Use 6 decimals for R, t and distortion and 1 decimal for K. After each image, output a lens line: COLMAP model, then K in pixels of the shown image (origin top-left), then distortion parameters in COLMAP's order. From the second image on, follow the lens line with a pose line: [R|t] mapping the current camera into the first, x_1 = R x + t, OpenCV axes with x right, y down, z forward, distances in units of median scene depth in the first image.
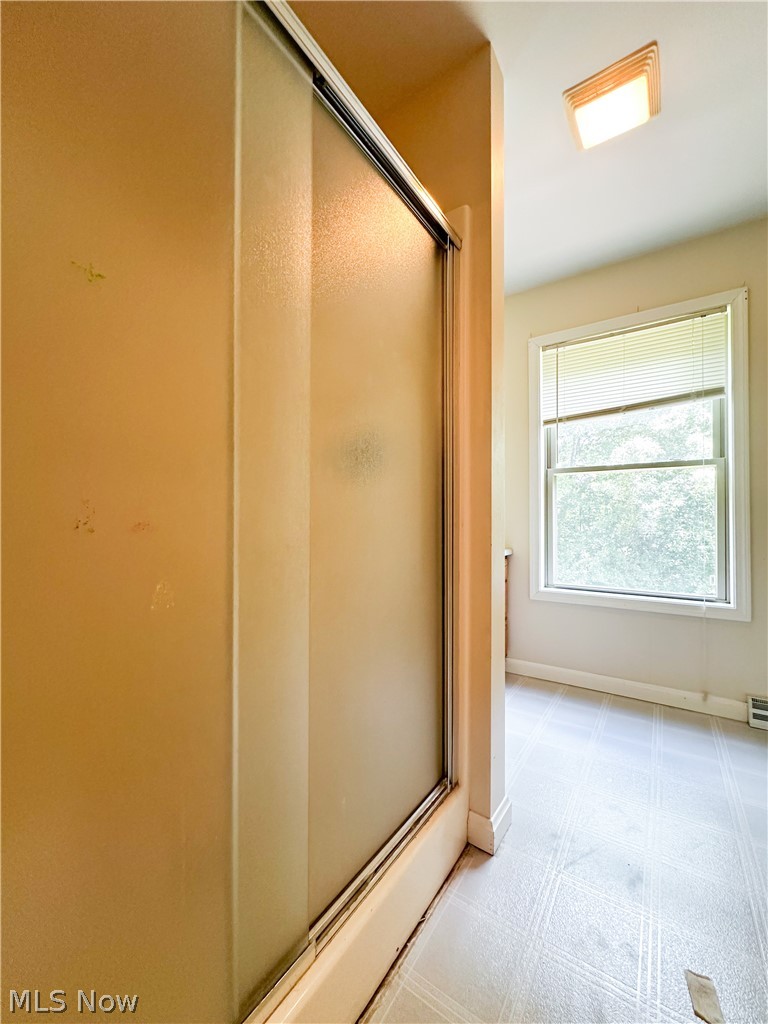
lens RADIAL K [[413.2, 0, 387.5], [0, 413.2, 516.4], [0, 0, 1]] dist [-0.002579, 0.000011]
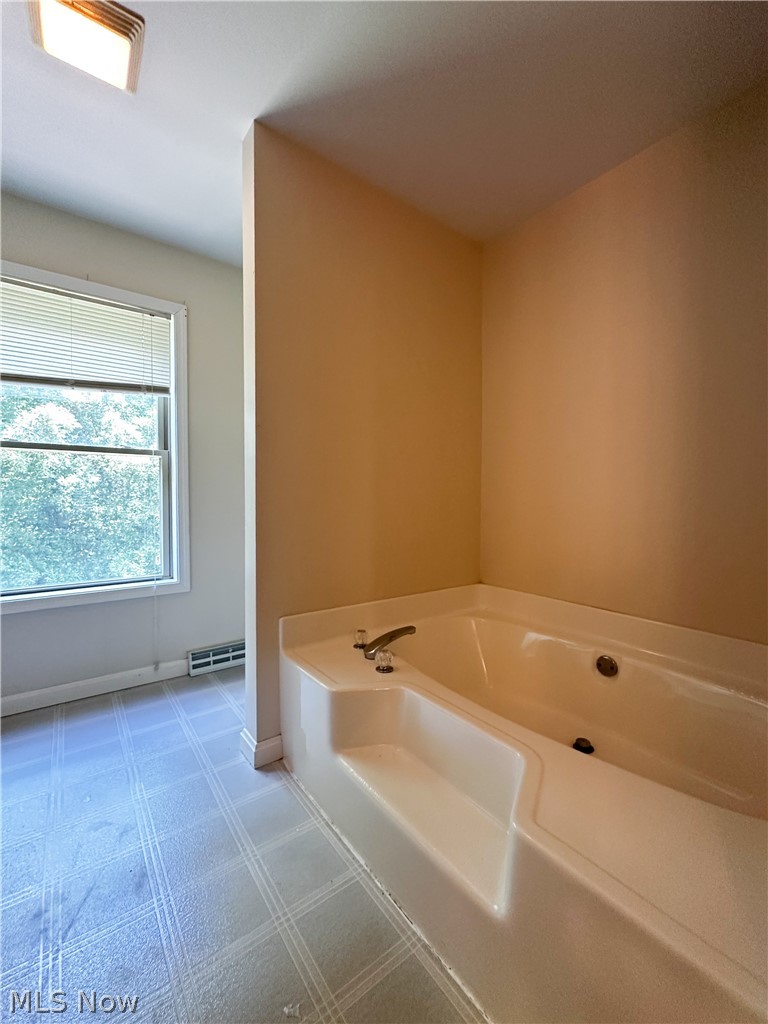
lens RADIAL K [[414.7, 0, 384.0], [0, 414.7, 512.0], [0, 0, 1]] dist [0.000126, -0.000133]
pose [[0.332189, -0.033172, 0.942629, -0.060655], [-0.014054, 0.999096, 0.040112, -0.029366], [-0.943108, -0.026572, 0.331423, 0.066328]]
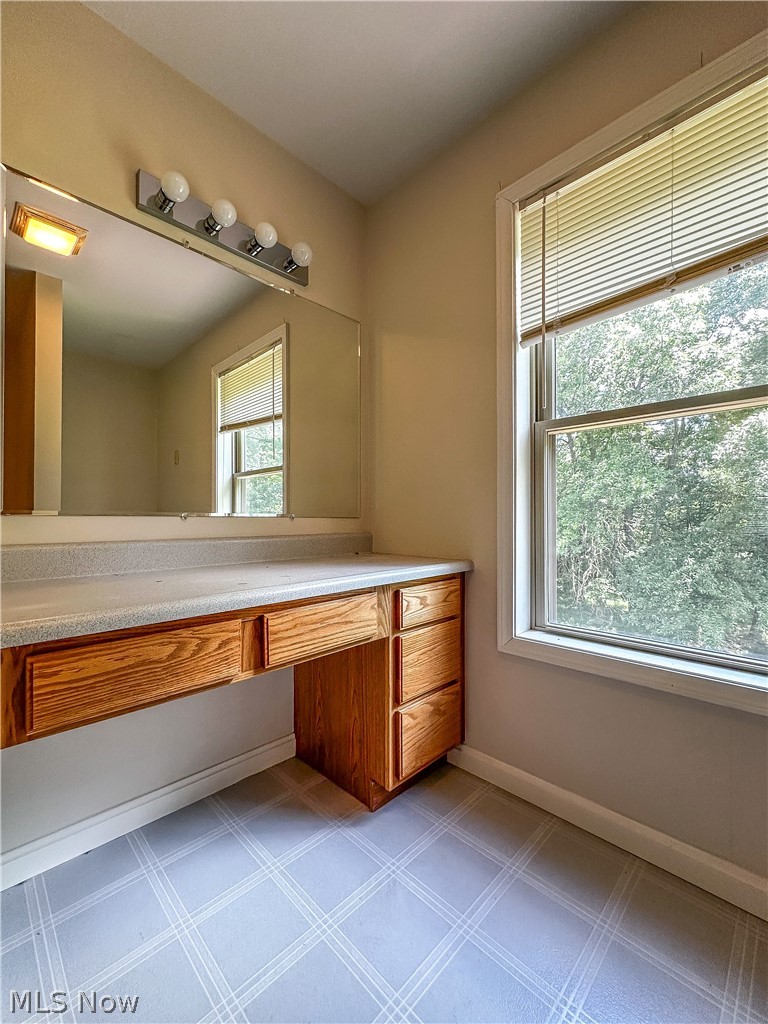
lens RADIAL K [[424.4, 0, 370.3], [0, 424.4, 517.7], [0, 0, 1]] dist [-0.002115, -0.000347]
pose [[0.978265, -0.002725, -0.207341, 0.358276], [0.003714, 0.999984, 0.004377, 0.017334], [0.207325, -0.005052, 0.978259, 0.477677]]
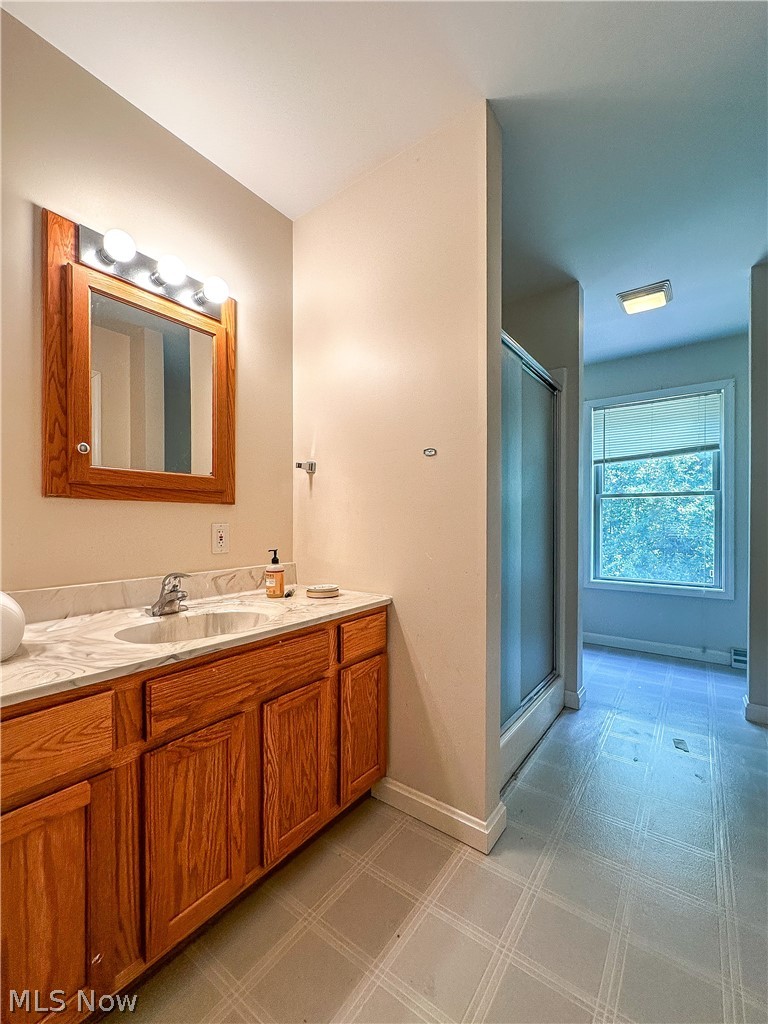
lens RADIAL K [[417.0, 0, 410.0], [0, 417.0, 525.9], [0, 0, 1]] dist [0.001840, 0.000230]
pose [[0.999912, -0.000562, -0.013257, -0.278536], [0.000798, 0.999842, 0.017783, -0.043472], [0.013245, -0.017792, 0.999754, -0.521859]]
